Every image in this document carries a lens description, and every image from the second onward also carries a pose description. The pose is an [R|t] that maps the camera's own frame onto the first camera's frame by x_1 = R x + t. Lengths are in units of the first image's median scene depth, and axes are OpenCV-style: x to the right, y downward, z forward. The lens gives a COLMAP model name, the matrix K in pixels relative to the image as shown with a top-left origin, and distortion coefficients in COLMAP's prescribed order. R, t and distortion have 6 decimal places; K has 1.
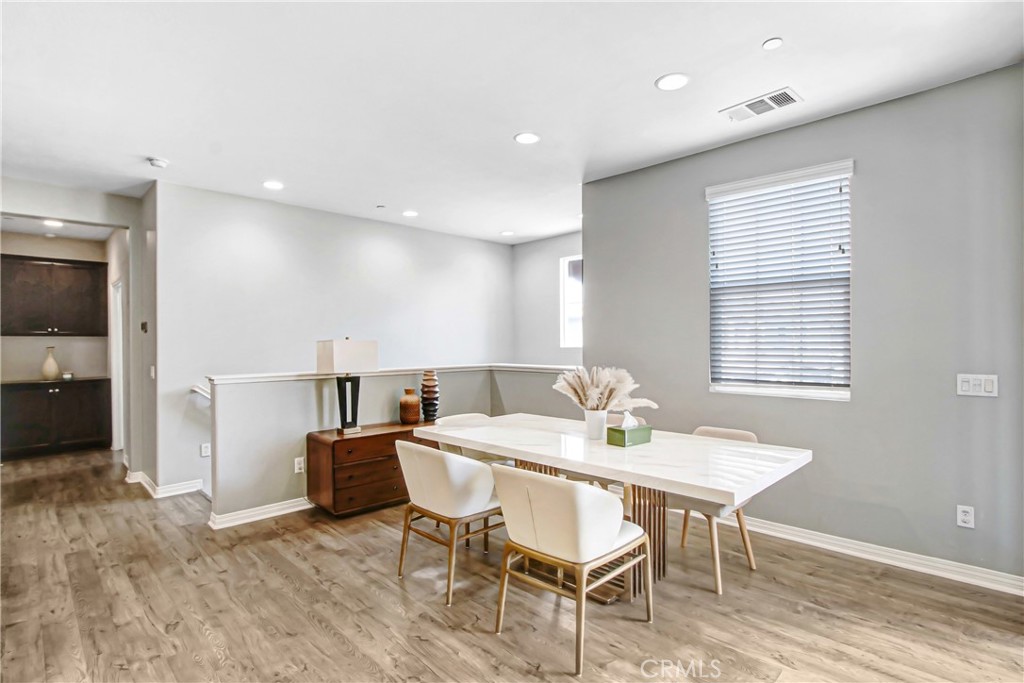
lens RADIAL K [[497.4, 0, 512.0], [0, 497.4, 341.5], [0, 0, 1]] dist [-0.011506, 0.000057]
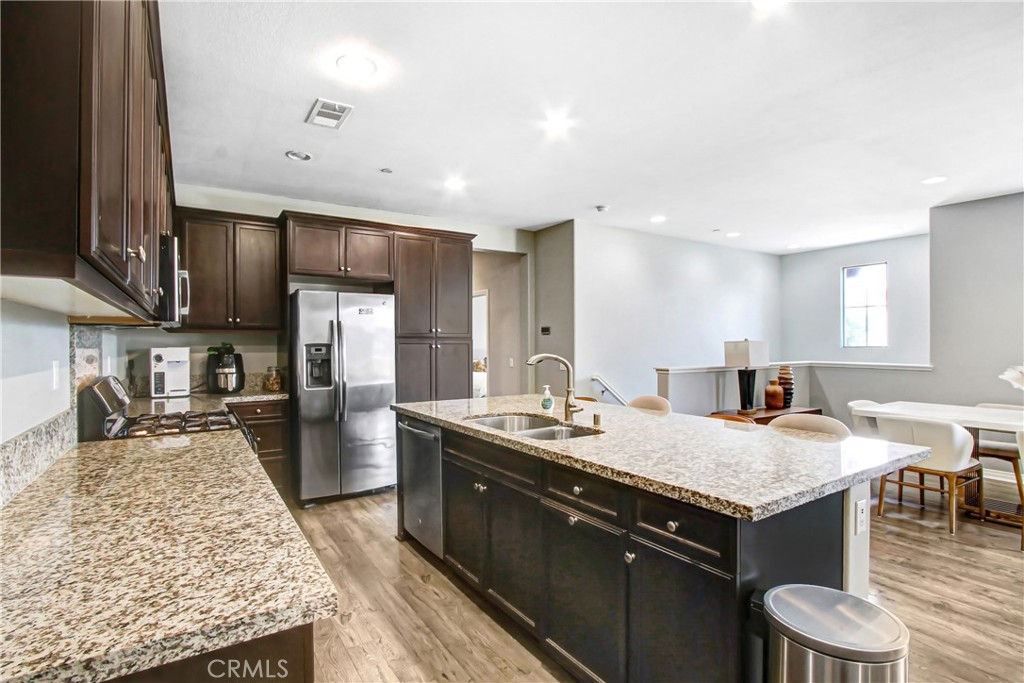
lens RADIAL K [[497.4, 0, 512.0], [0, 497.4, 341.5], [0, 0, 1]] dist [-0.011506, 0.000057]
pose [[0.976382, 0.002193, -0.216040, -0.605022], [-0.001878, 0.999997, 0.001665, -0.001752], [0.216043, -0.001220, 0.976383, -0.348791]]
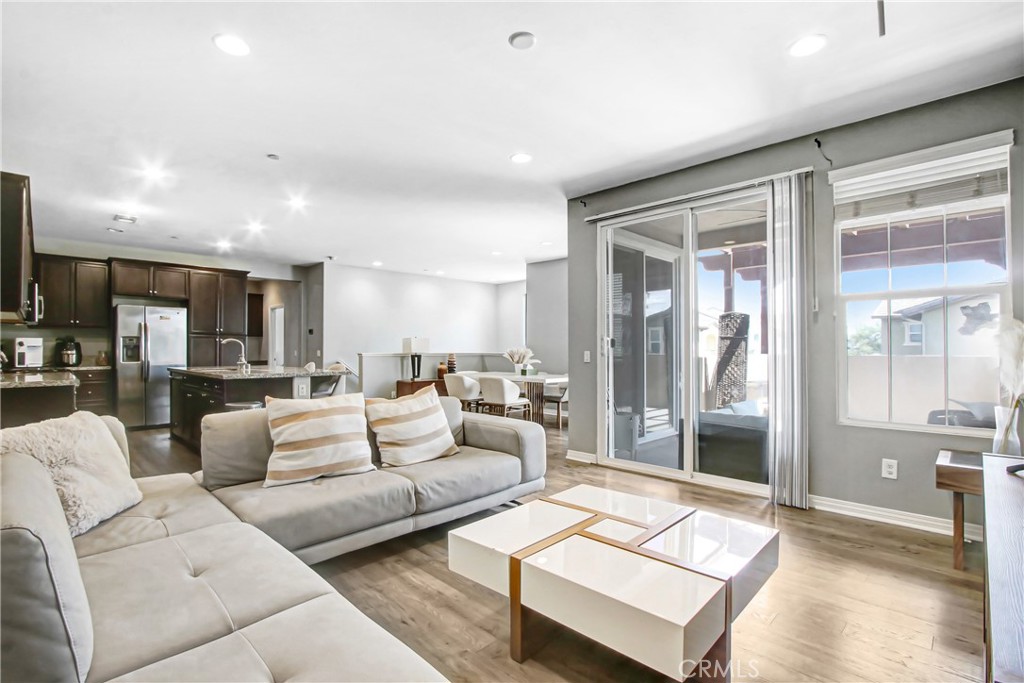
lens RADIAL K [[473.0, 0, 505.0], [0, 473.0, 344.3], [0, 0, 1]] dist [-0.009781, 0.000395]
pose [[0.999869, 0.006517, -0.014827, 0.091029], [-0.006625, 0.999952, -0.007276, 0.034971], [0.014779, 0.007373, 0.999864, -1.036802]]
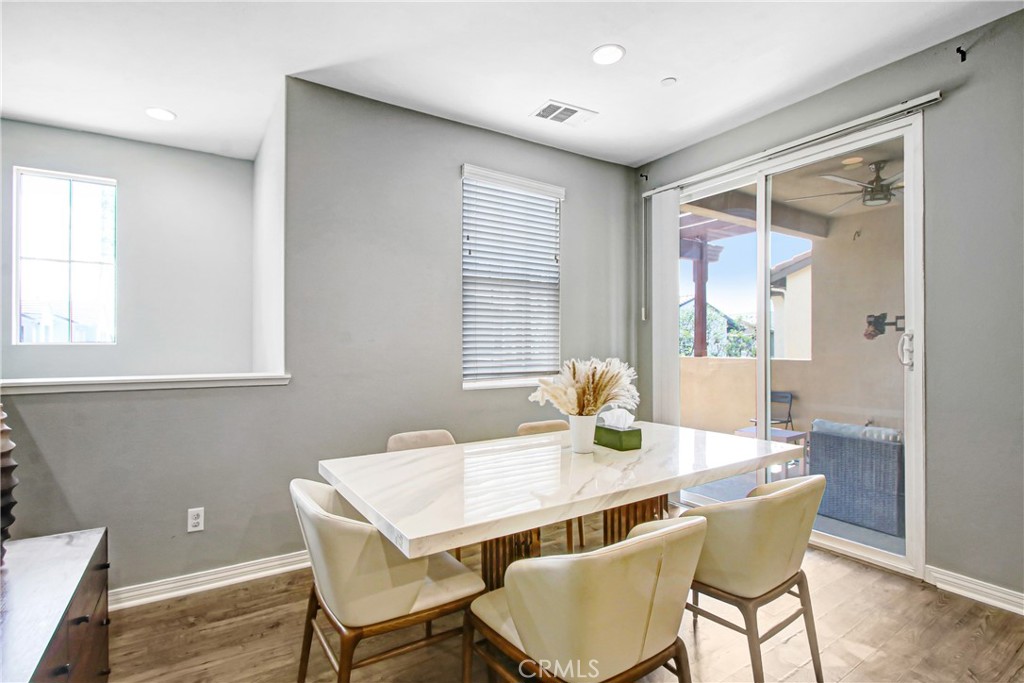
lens RADIAL K [[497.4, 0, 512.0], [0, 497.4, 341.5], [0, 0, 1]] dist [-0.011506, 0.000057]
pose [[0.235458, 0.009614, 0.971837, -0.411360], [0.001853, 0.999945, -0.010341, 0.020642], [-0.971883, 0.004235, 0.235427, 0.629739]]
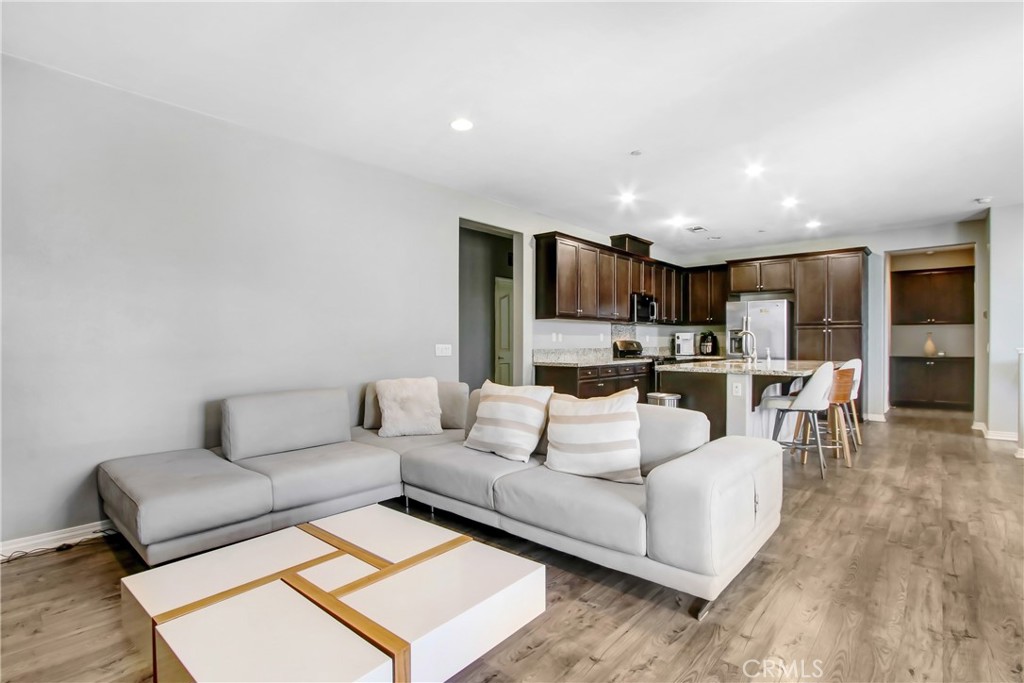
lens RADIAL K [[494.4, 0, 501.2], [0, 494.4, 345.8], [0, 0, 1]] dist [-0.000561, 0.000324]
pose [[0.059560, 0.016168, -0.998094, 0.594901], [0.004453, 0.999855, 0.016462, 0.029601], [0.998215, -0.005425, 0.059479, -0.455228]]
